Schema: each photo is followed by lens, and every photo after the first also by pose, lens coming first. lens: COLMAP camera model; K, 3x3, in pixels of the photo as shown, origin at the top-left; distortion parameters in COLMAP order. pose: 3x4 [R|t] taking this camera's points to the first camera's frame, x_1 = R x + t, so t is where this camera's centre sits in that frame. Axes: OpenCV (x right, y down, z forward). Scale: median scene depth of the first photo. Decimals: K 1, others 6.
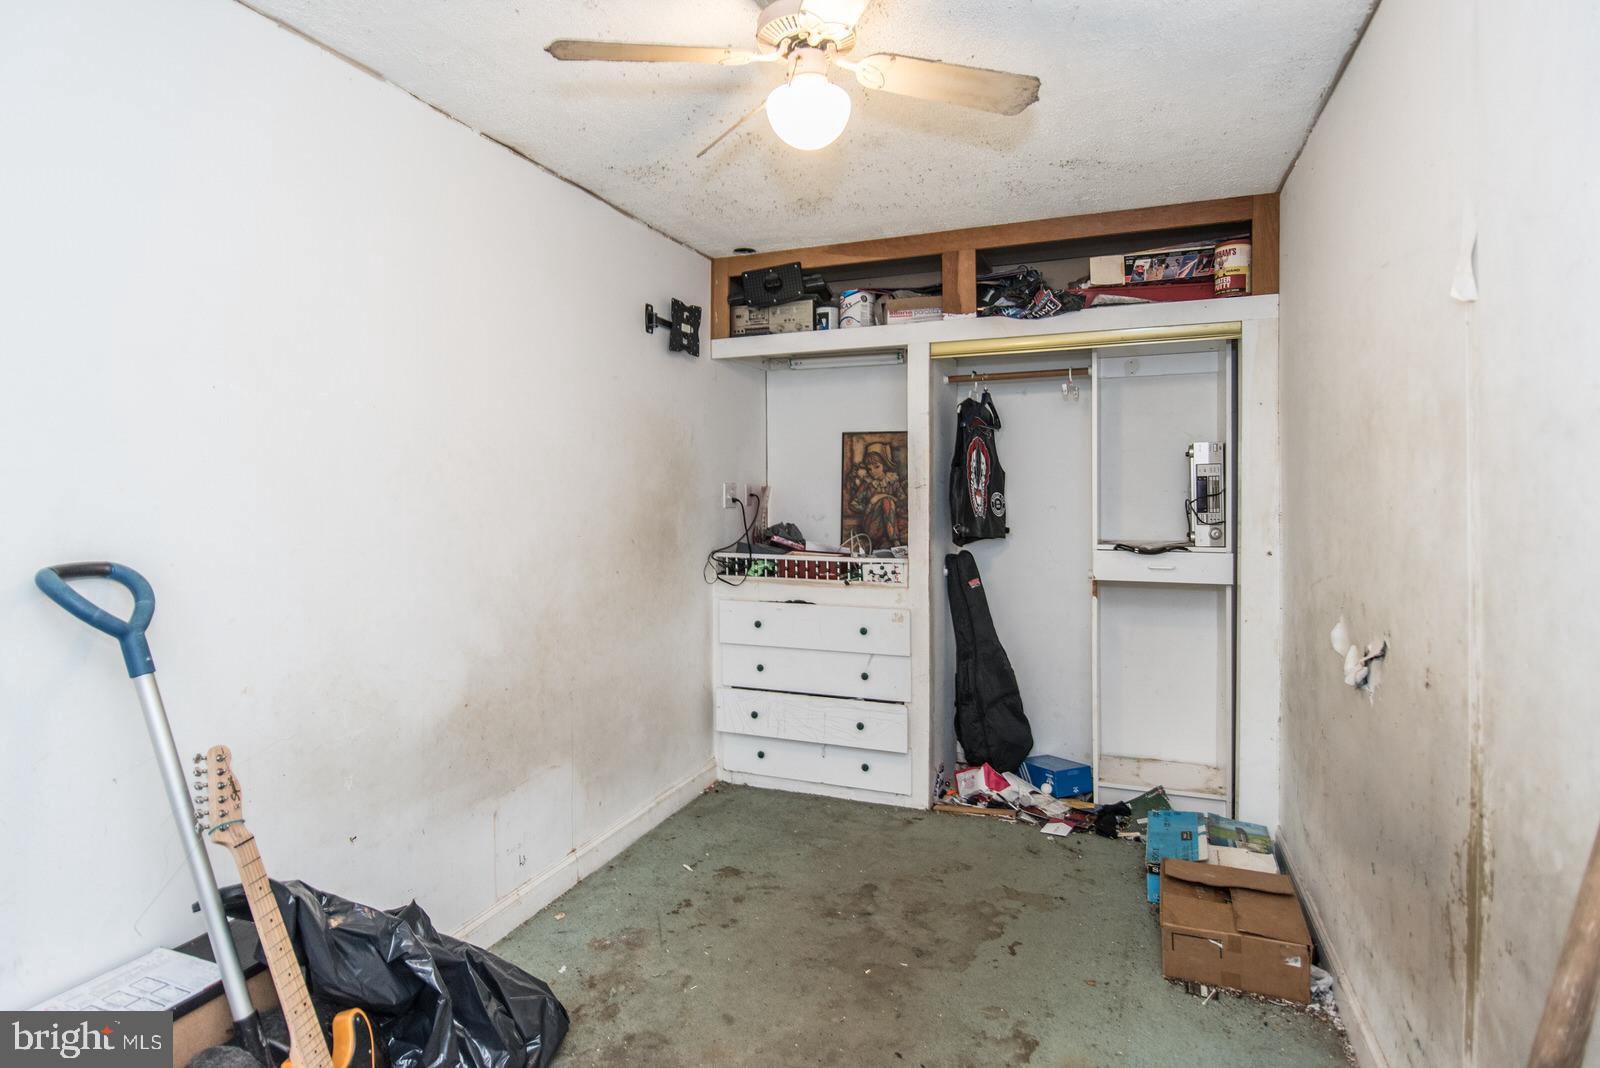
lens RADIAL K [[791.3, 0, 800.3], [0, 791.3, 502.2], [0, 0, 1]] dist [0.001607, 0.000247]
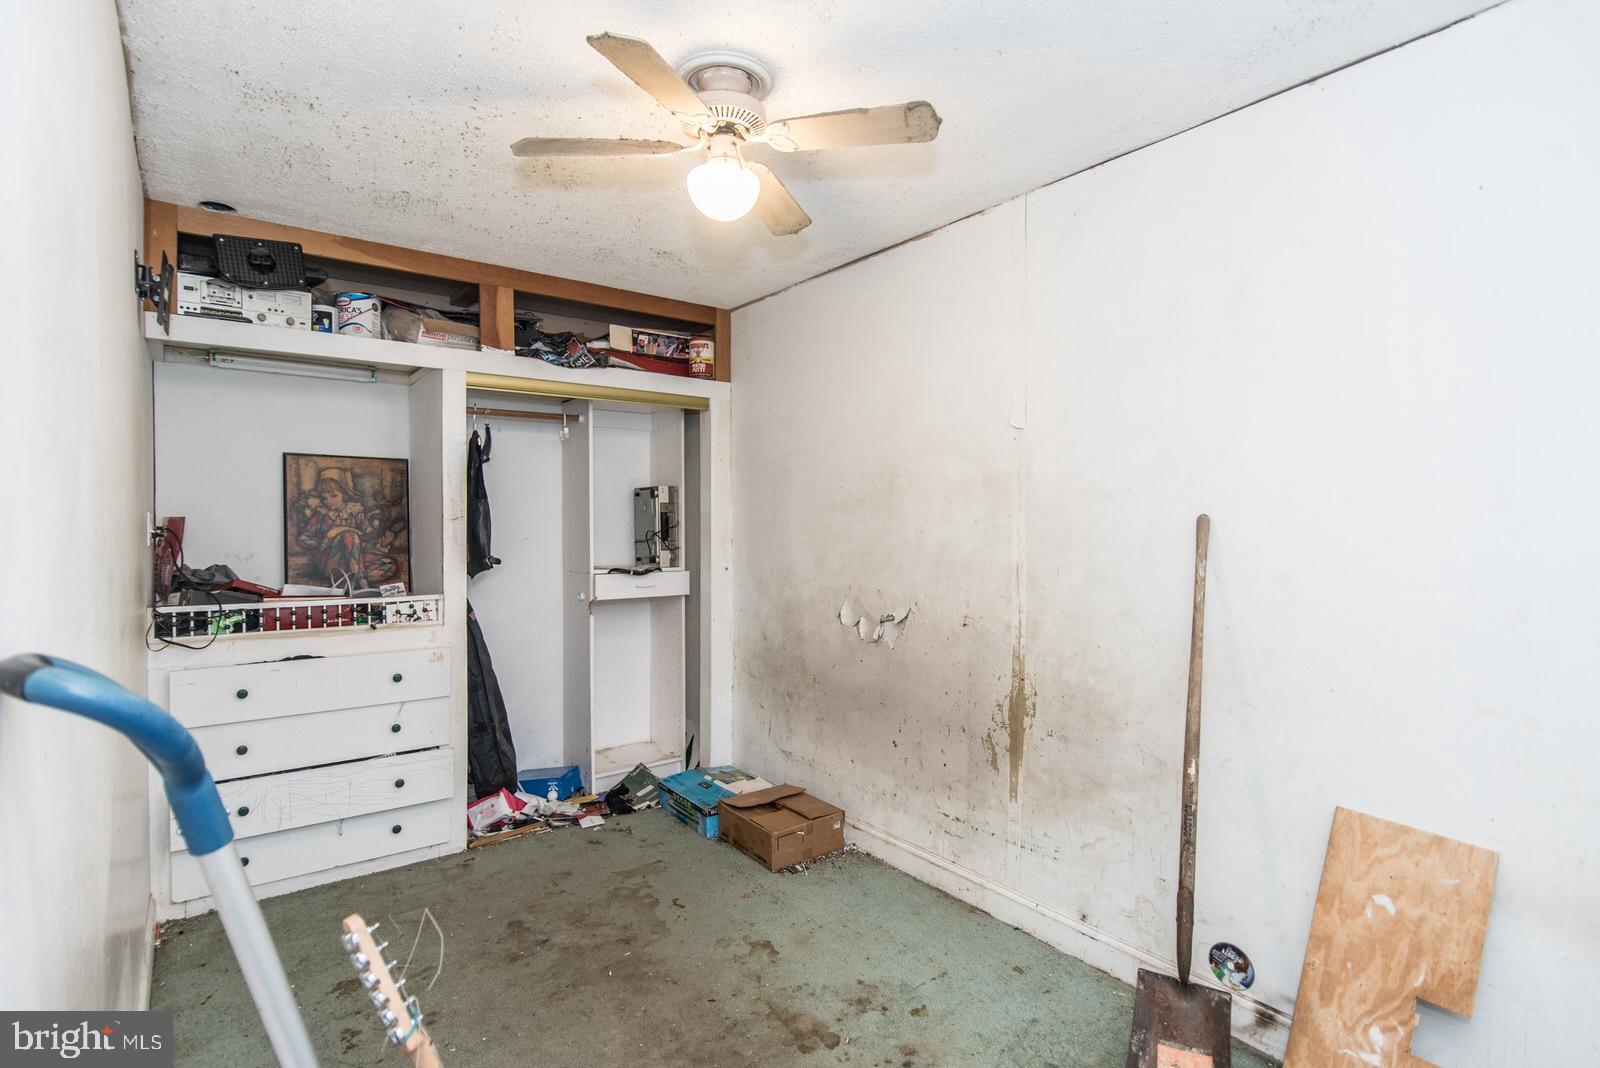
lens RADIAL K [[780.2, 0, 769.6], [0, 780.2, 536.2], [0, 0, 1]] dist [0.000466, 0.000494]
pose [[0.551605, -0.009708, 0.834049, -0.430394], [0.011783, 0.999923, 0.003846, 0.002839], [-0.834022, 0.007706, 0.551677, 0.154930]]
